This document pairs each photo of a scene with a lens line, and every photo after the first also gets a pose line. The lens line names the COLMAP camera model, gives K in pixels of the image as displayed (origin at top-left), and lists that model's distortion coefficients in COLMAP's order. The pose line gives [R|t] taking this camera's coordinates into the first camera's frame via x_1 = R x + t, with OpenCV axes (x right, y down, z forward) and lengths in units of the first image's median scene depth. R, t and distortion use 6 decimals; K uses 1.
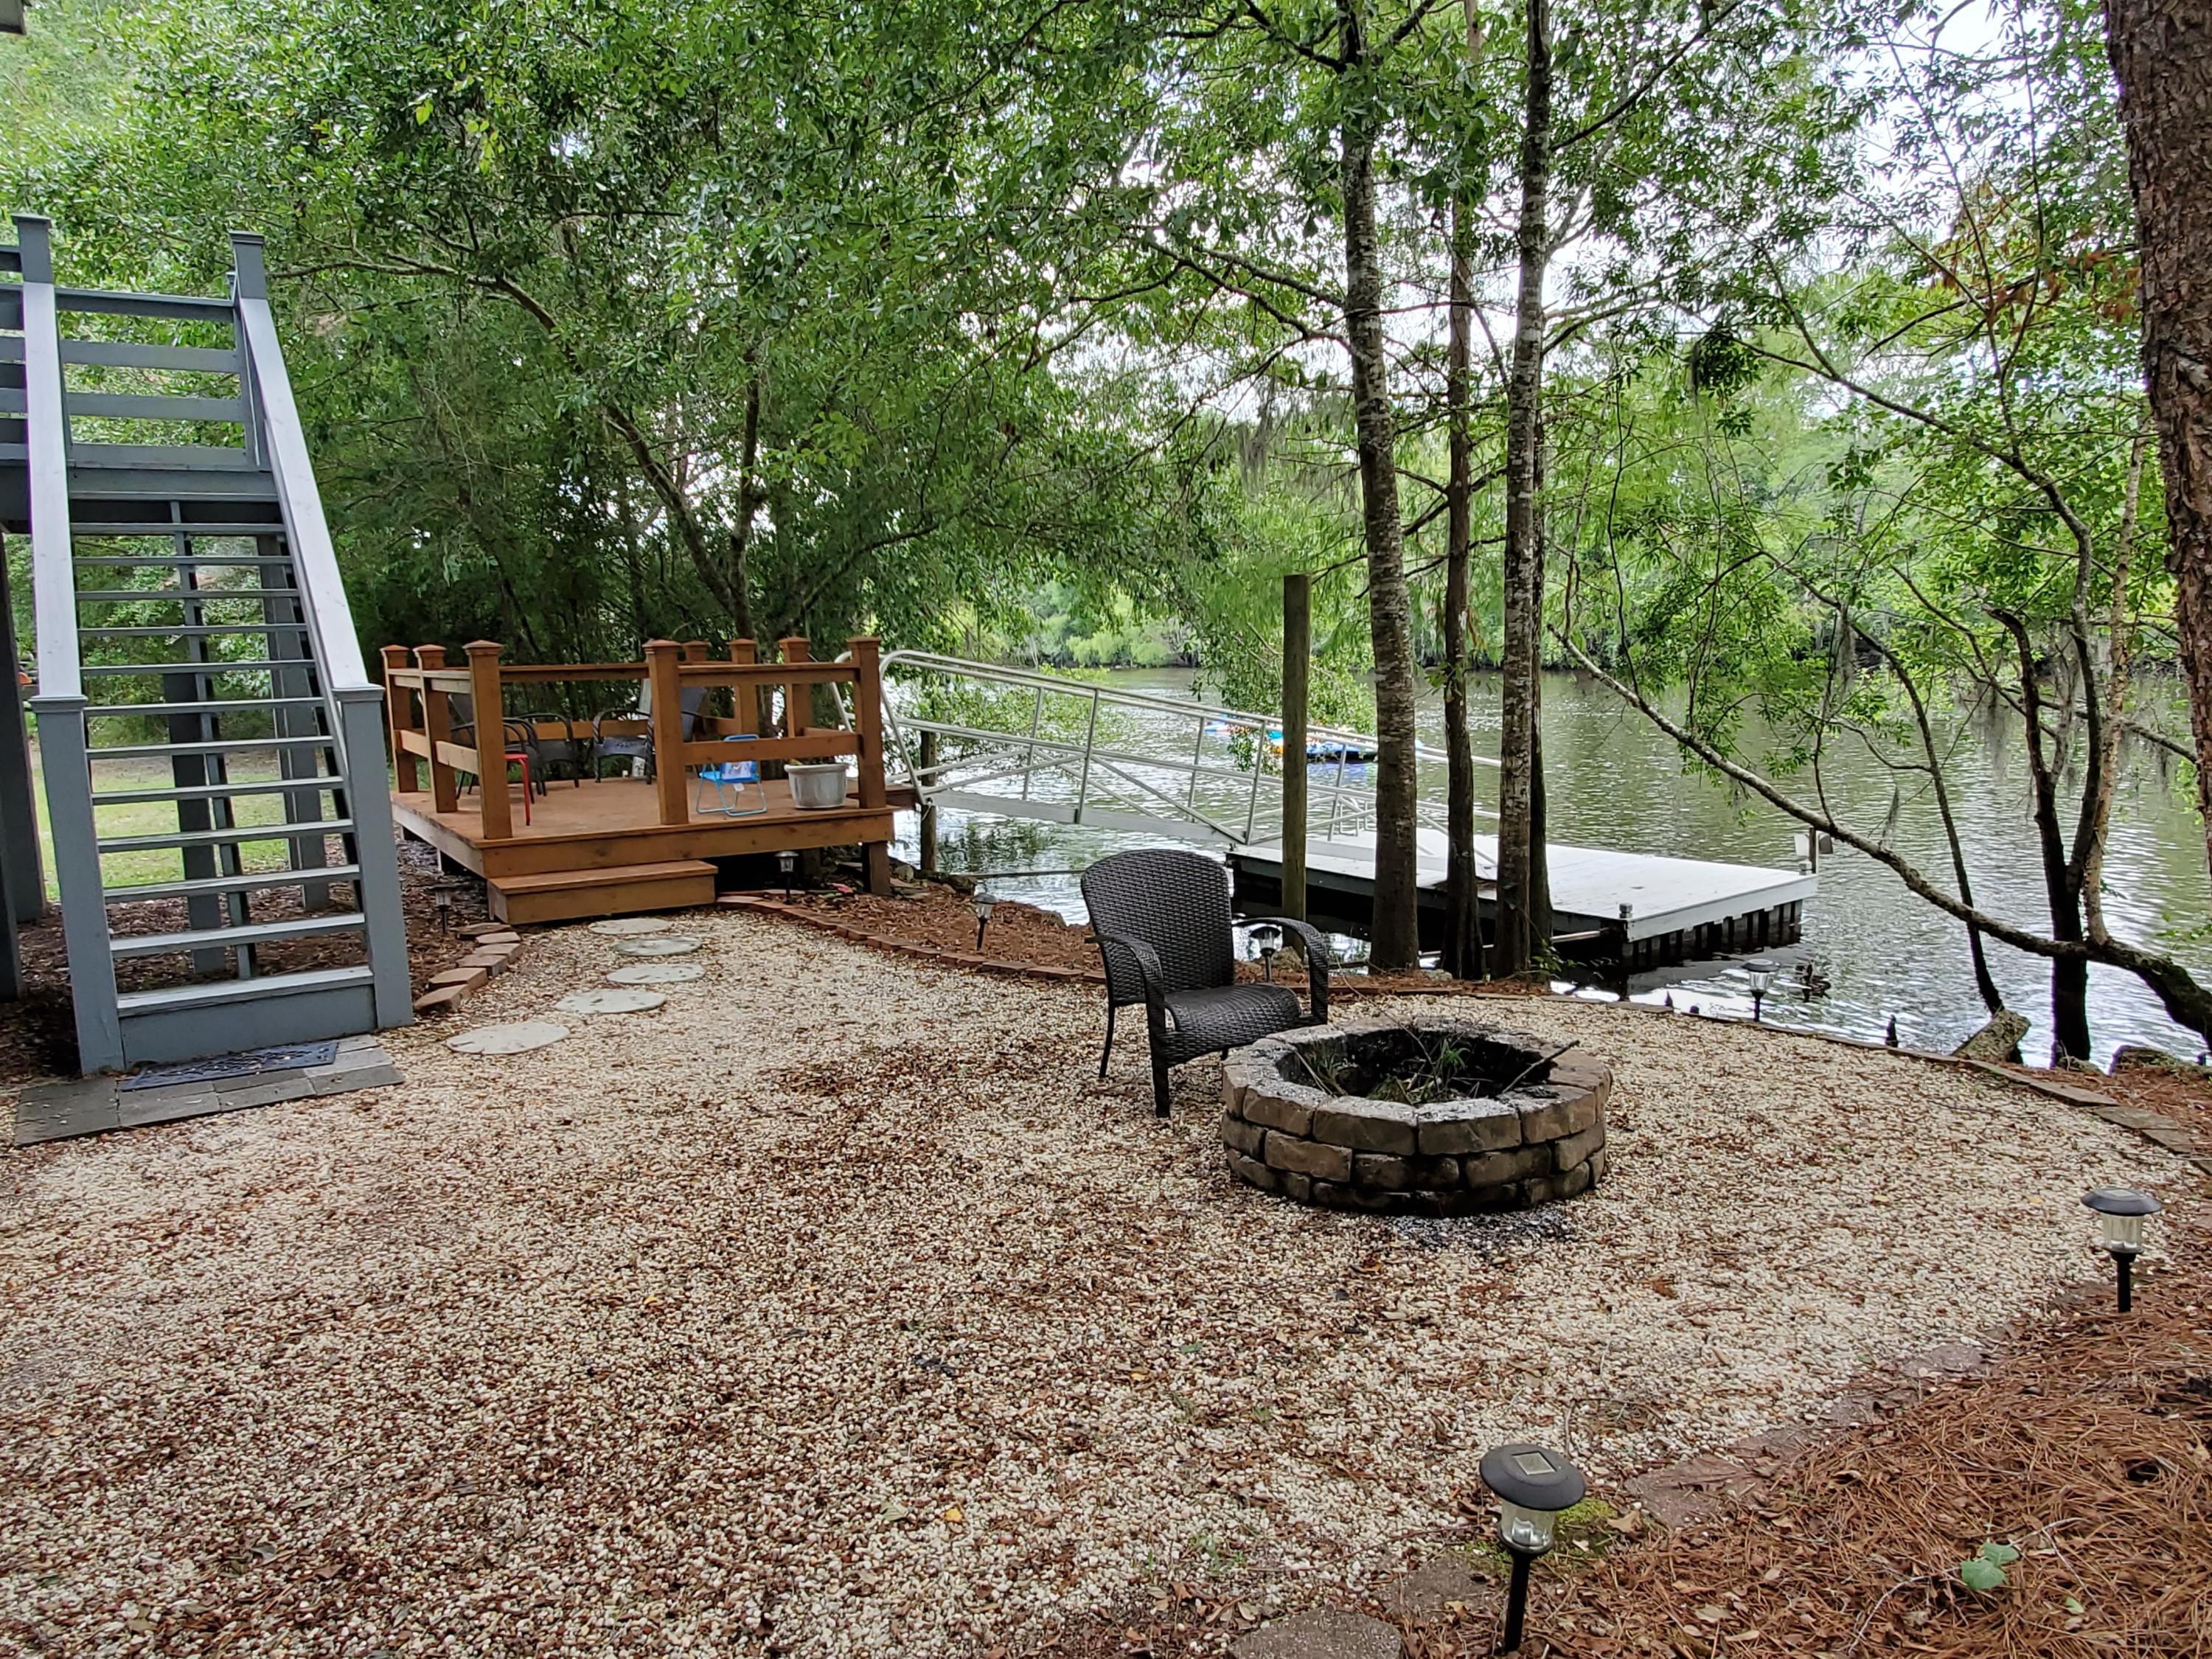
lens RADIAL K [[1545.4, 0, 1114.2], [0, 1545.4, 827.4], [0, 0, 1]] dist [-0.003281, -0.007132]
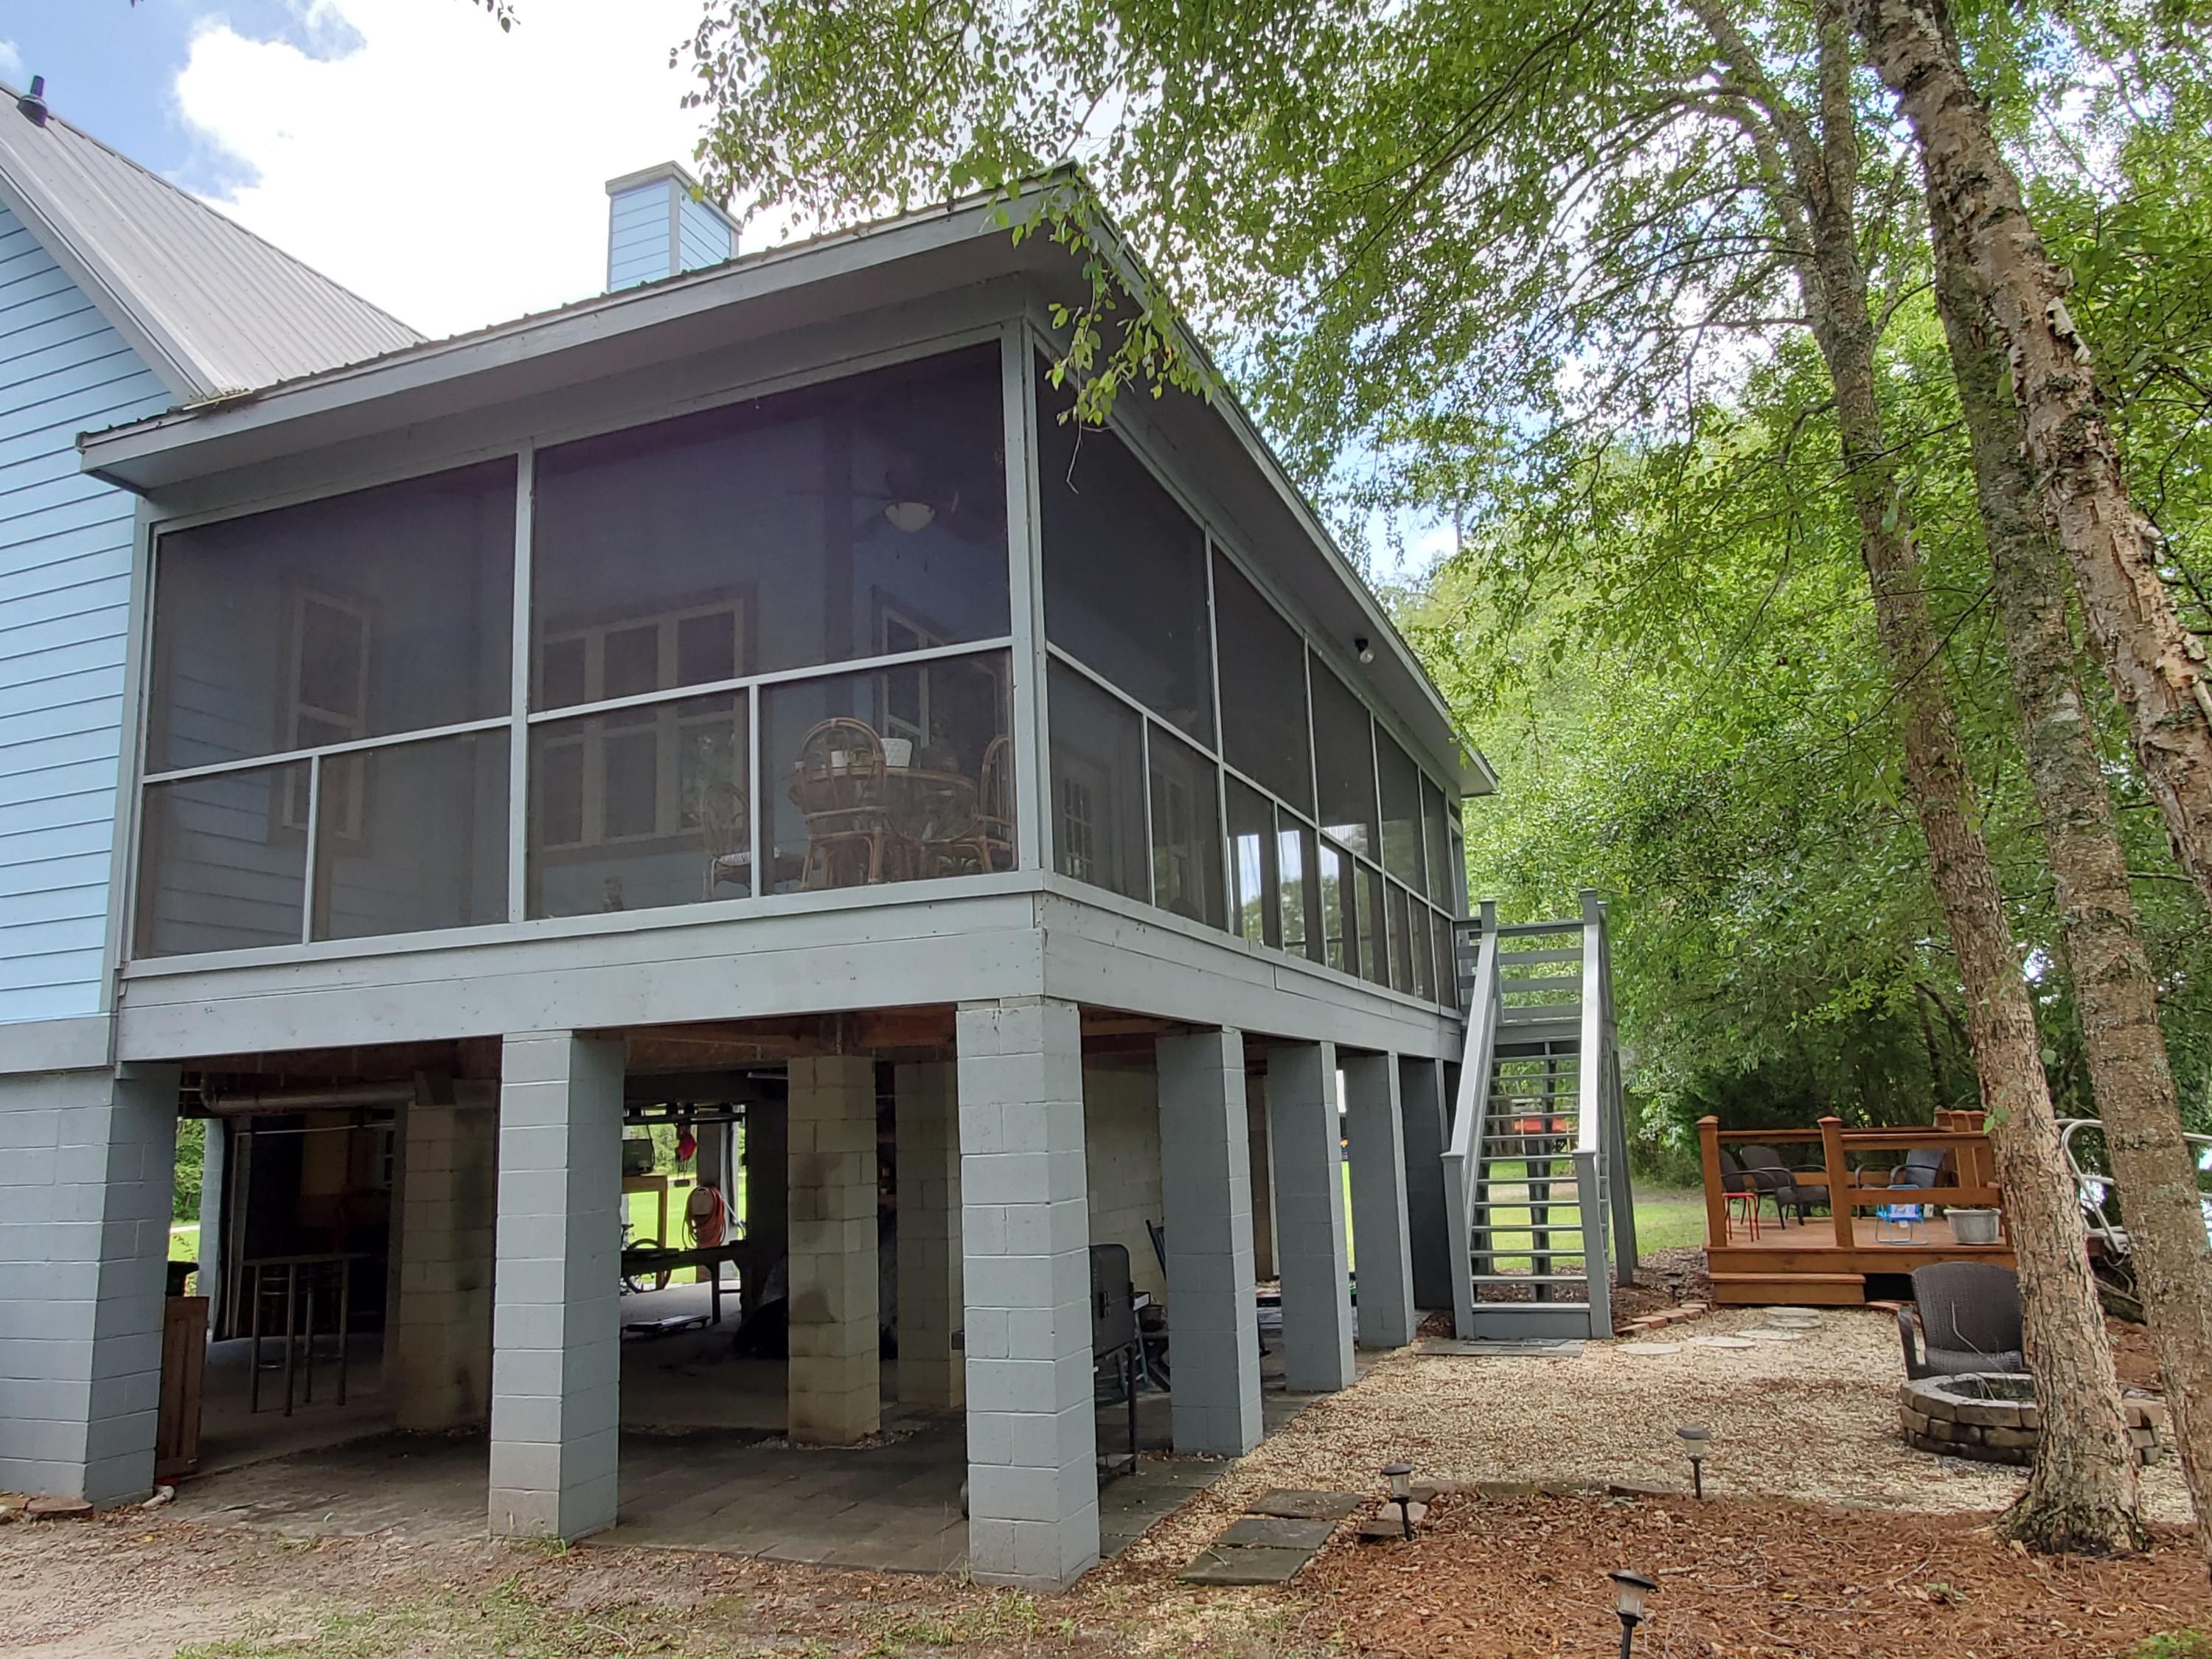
lens RADIAL K [[1545.4, 0, 1114.2], [0, 1545.4, 827.4], [0, 0, 1]] dist [-0.003281, -0.007132]
pose [[0.592879, -0.152704, -0.790681, 0.511935], [-0.075657, 0.966951, -0.243477, 0.021581], [0.801730, 0.204172, 0.561732, -0.435434]]
